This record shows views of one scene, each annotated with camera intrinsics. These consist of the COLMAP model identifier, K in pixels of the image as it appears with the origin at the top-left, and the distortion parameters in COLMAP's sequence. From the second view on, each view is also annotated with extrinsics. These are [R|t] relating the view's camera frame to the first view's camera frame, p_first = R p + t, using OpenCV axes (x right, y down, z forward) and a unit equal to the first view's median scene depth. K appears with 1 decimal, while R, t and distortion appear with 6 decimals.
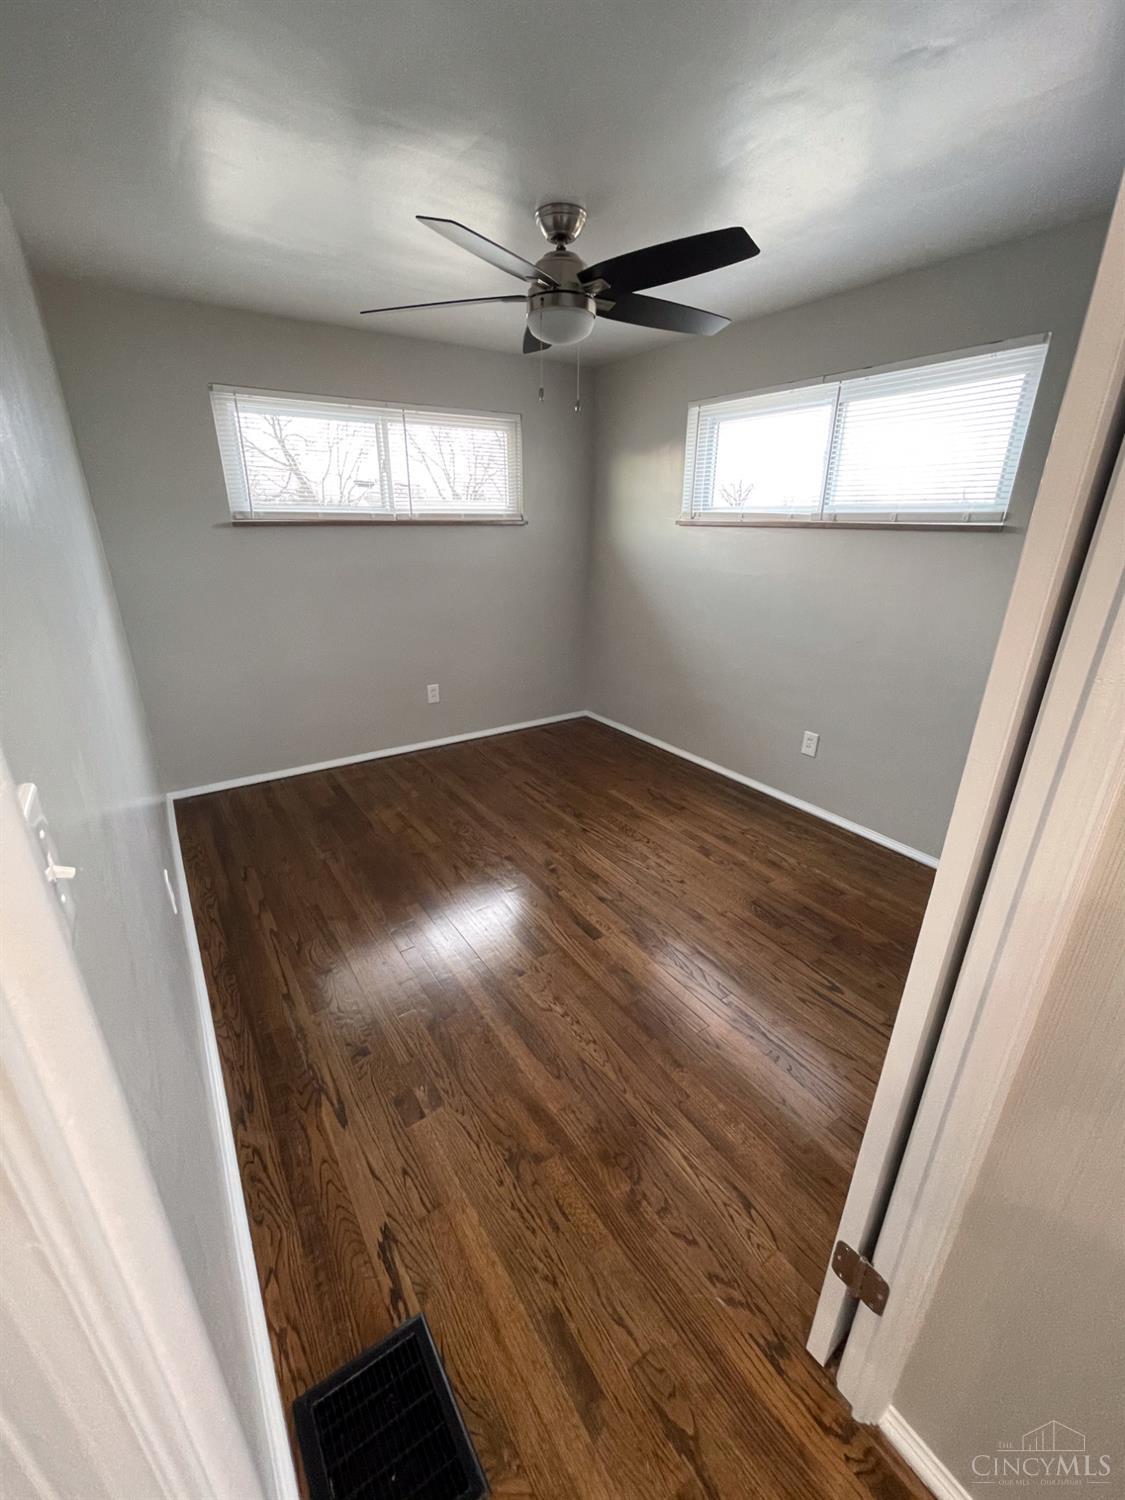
lens RADIAL K [[611.7, 0, 568.0], [0, 611.7, 743.2], [0, 0, 1]] dist [0.010529, 0.000203]
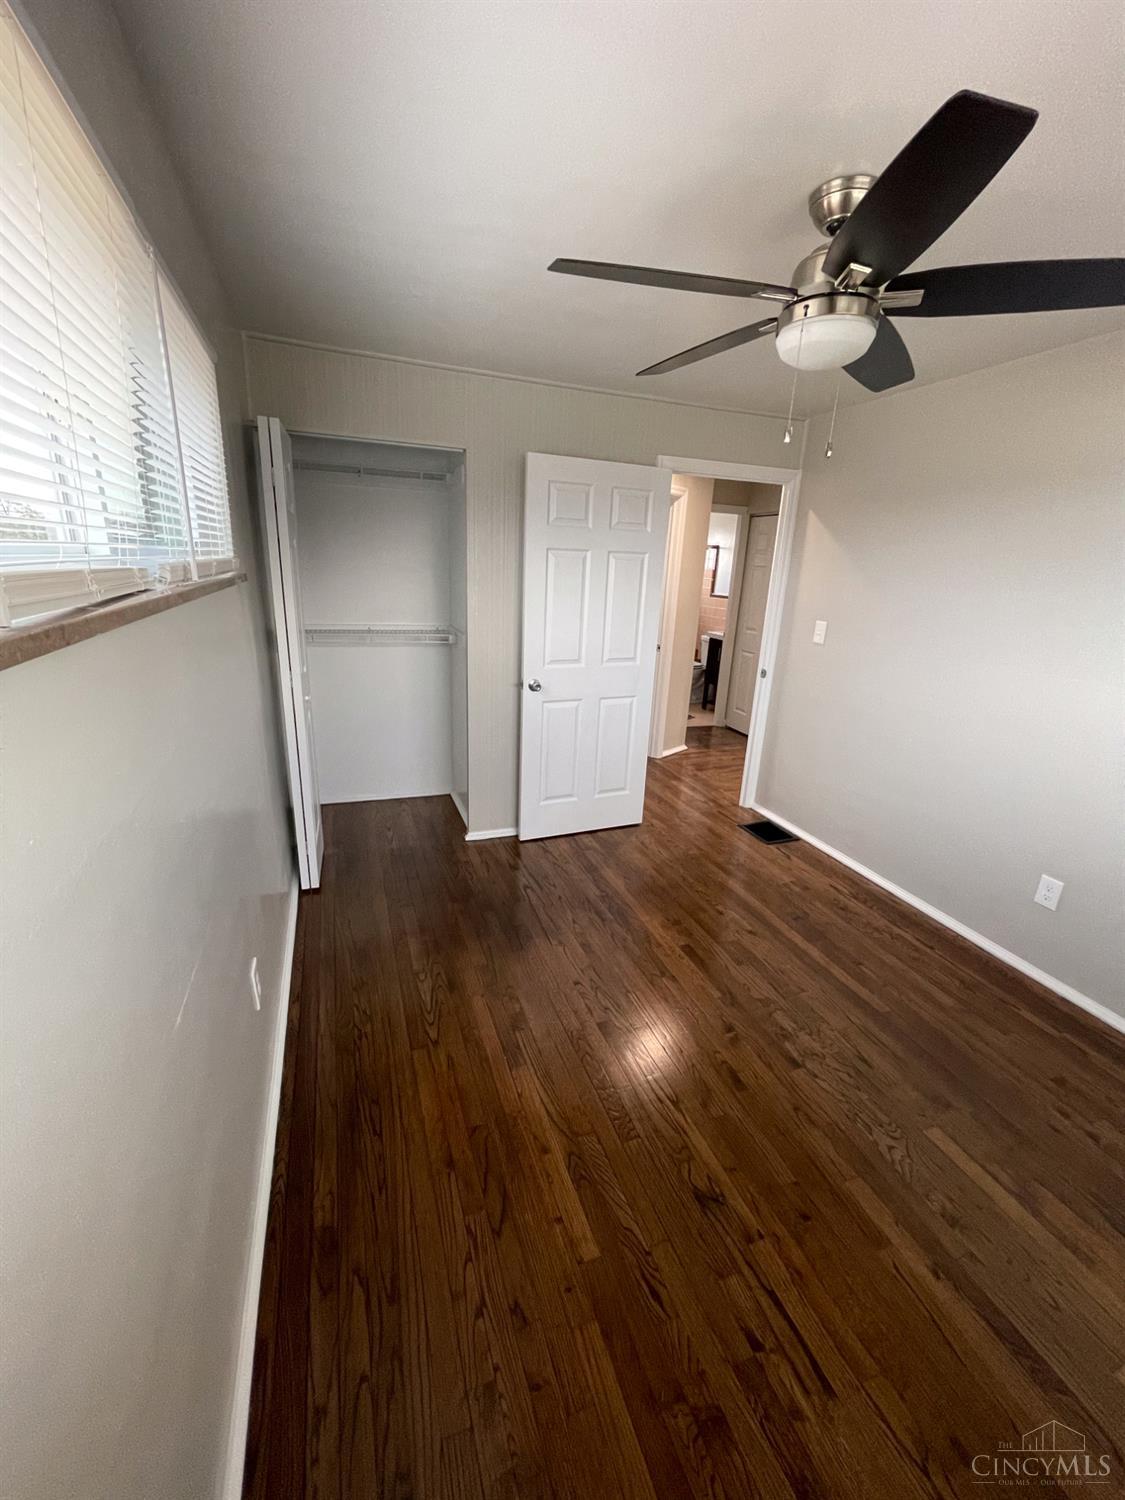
lens RADIAL K [[611.7, 0, 562.9], [0, 611.7, 752.0], [0, 0, 1]] dist [0.010529, 0.000203]
pose [[-0.966482, -0.122287, 0.225740, 0.044861], [0.040964, 0.794557, 0.605806, -0.543336], [-0.253446, 0.594747, -0.762916, 1.402819]]
